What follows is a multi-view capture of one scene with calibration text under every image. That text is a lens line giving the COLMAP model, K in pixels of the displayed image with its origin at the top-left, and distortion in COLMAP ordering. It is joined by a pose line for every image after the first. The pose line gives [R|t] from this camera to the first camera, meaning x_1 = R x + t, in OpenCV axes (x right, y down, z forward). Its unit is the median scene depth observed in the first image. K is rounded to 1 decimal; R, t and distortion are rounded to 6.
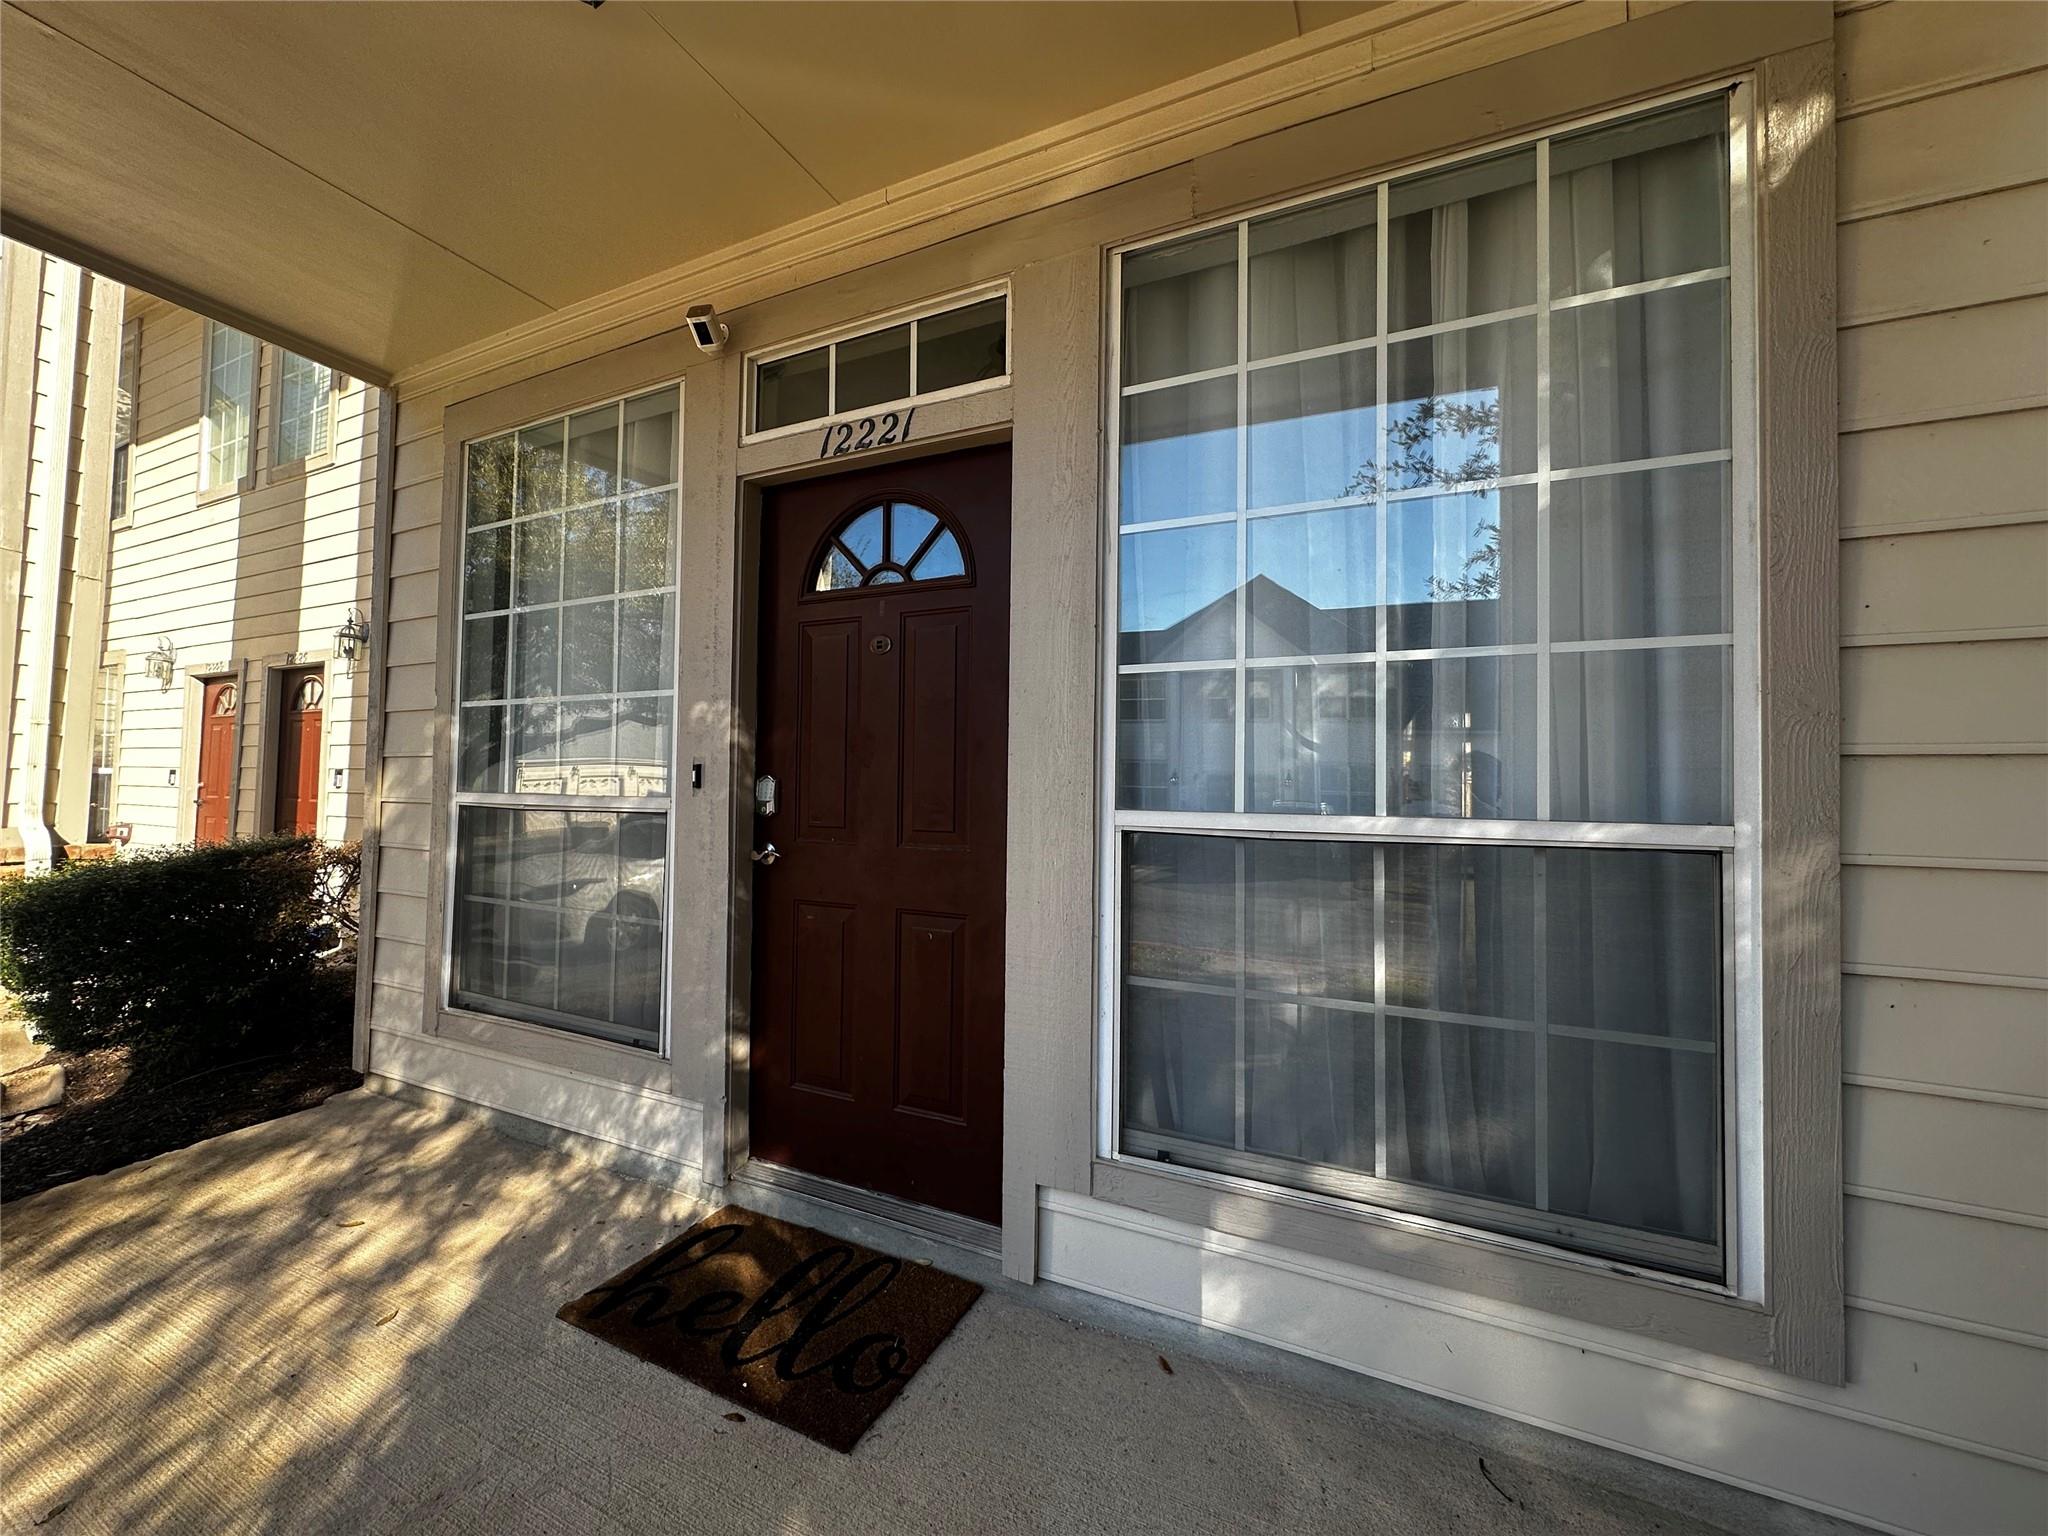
lens RADIAL K [[826.0, 0, 1023.6], [0, 826.0, 758.9], [0, 0, 1]] dist [-0.001012, 0.000021]
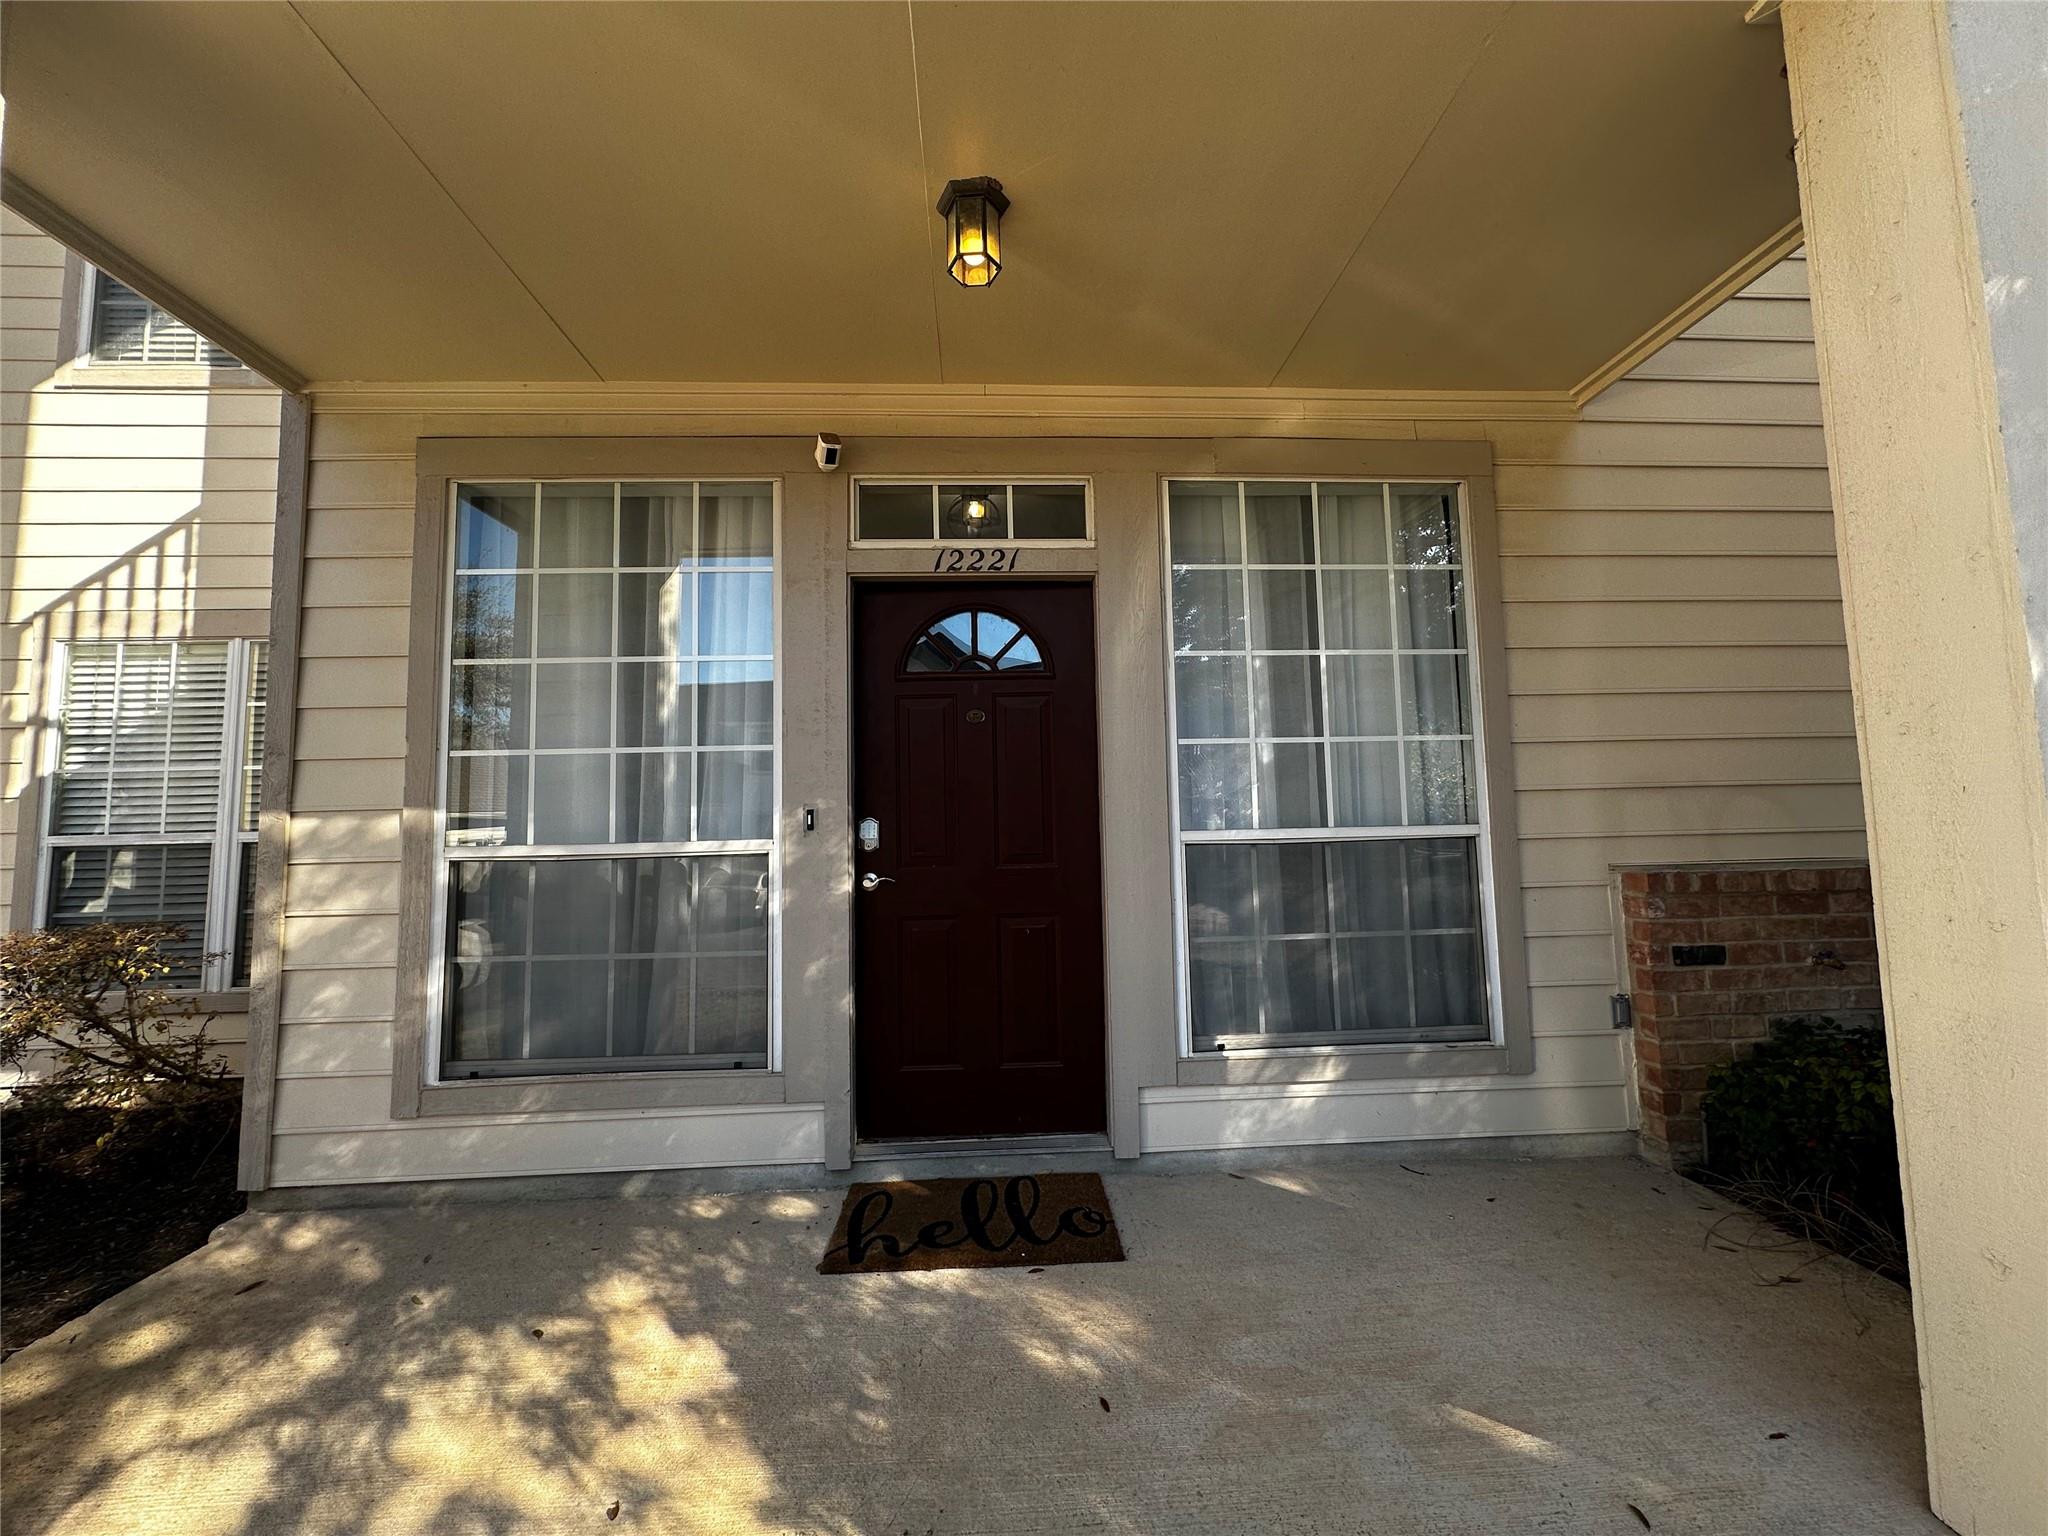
lens RADIAL K [[826.0, 0, 1017.3], [0, 826.0, 767.5], [0, 0, 1]] dist [-0.001012, 0.000021]
pose [[0.871673, 0.009031, 0.490005, -0.808655], [0.019306, 0.998421, -0.052743, 0.015783], [-0.489708, 0.055435, 0.870122, -0.187143]]
